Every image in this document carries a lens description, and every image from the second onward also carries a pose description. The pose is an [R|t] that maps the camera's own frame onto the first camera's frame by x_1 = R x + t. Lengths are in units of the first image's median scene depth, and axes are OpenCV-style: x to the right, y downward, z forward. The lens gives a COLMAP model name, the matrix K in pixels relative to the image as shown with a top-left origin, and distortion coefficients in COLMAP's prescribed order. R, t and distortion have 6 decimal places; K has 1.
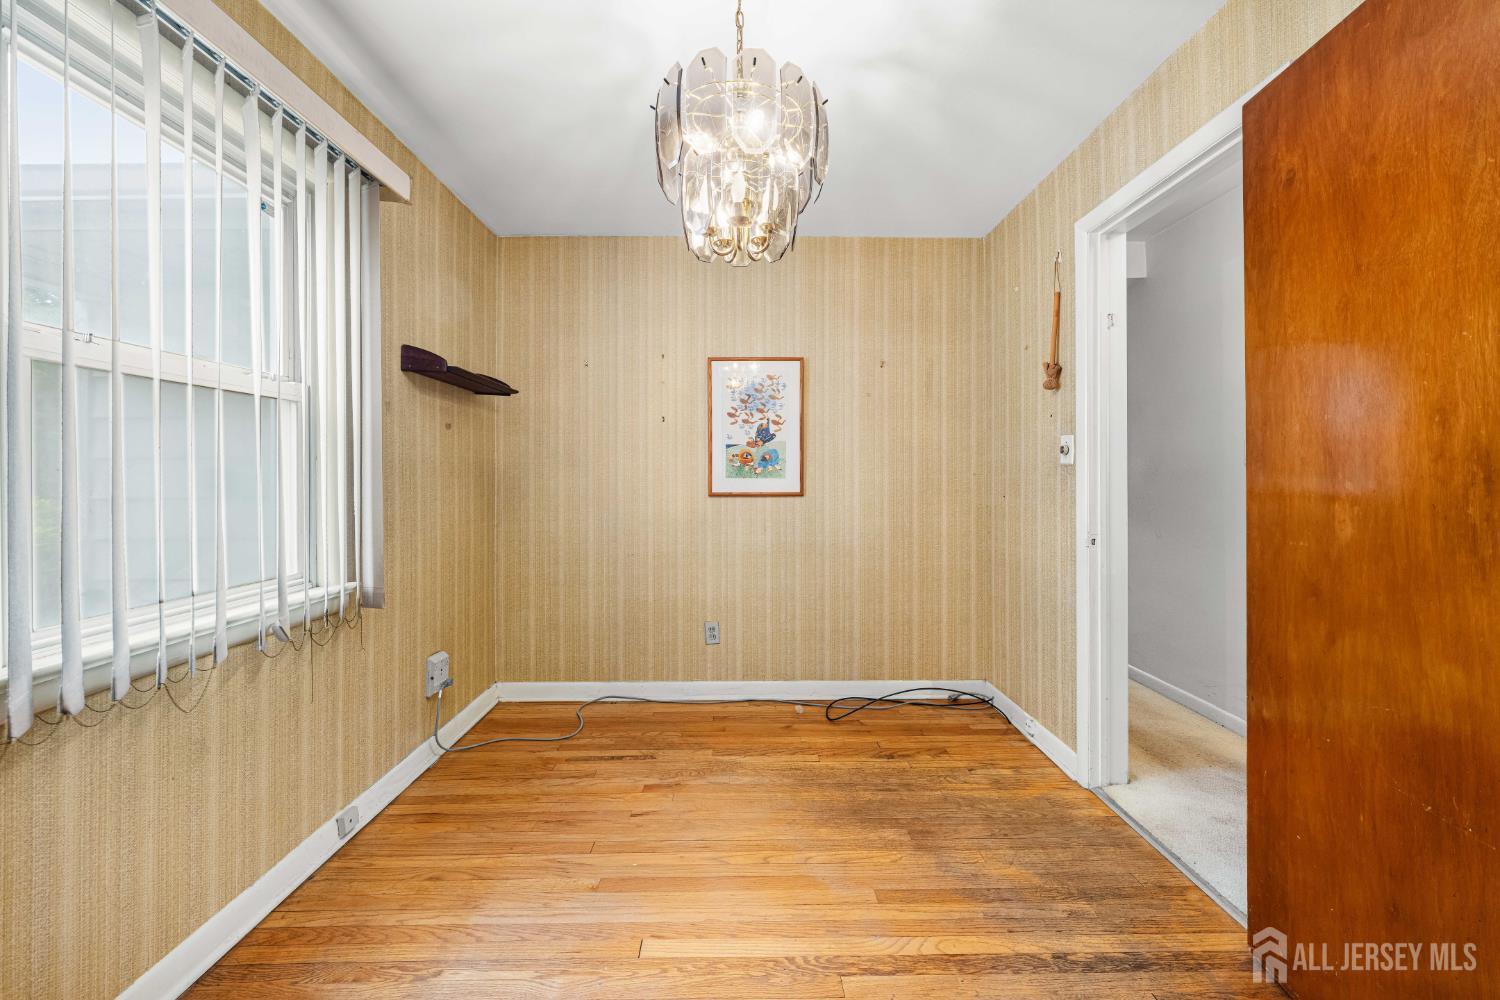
lens RADIAL K [[579.3, 0, 749.9], [0, 579.3, 471.6], [0, 0, 1]] dist [0.001903, -0.000671]
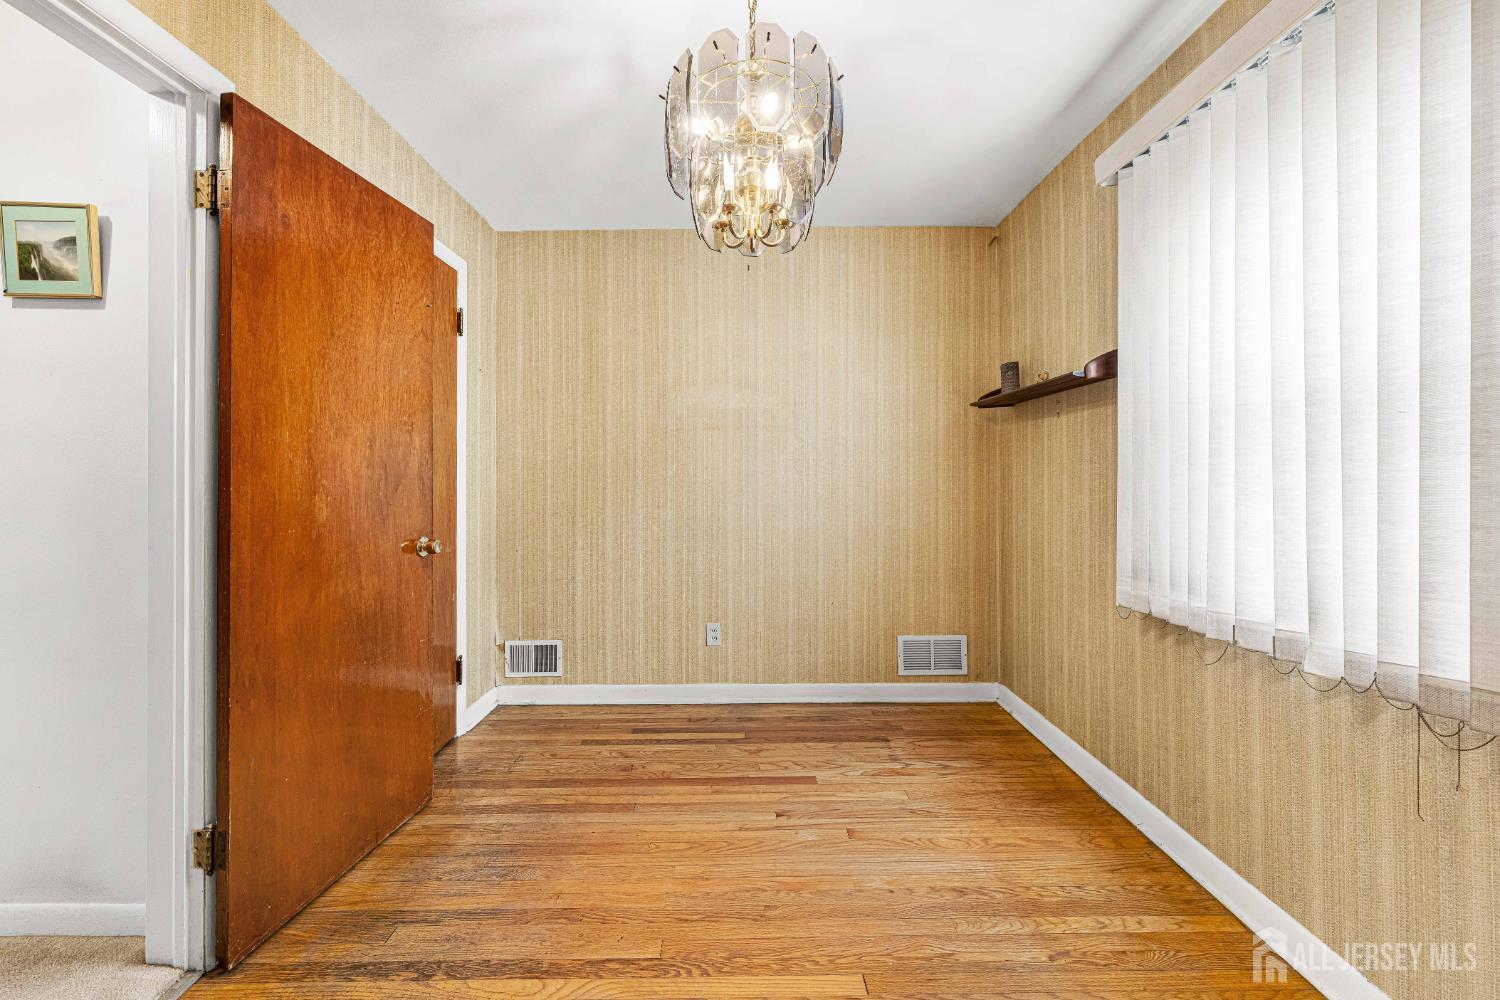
lens RADIAL K [[579.3, 0, 751.4], [0, 579.3, 487.5], [0, 0, 1]] dist [0.001903, -0.000671]
pose [[-0.999987, 0.002725, -0.004226, -0.005106], [0.002658, 0.999871, 0.015843, 0.013728], [0.004269, 0.015832, -0.999866, 2.033025]]
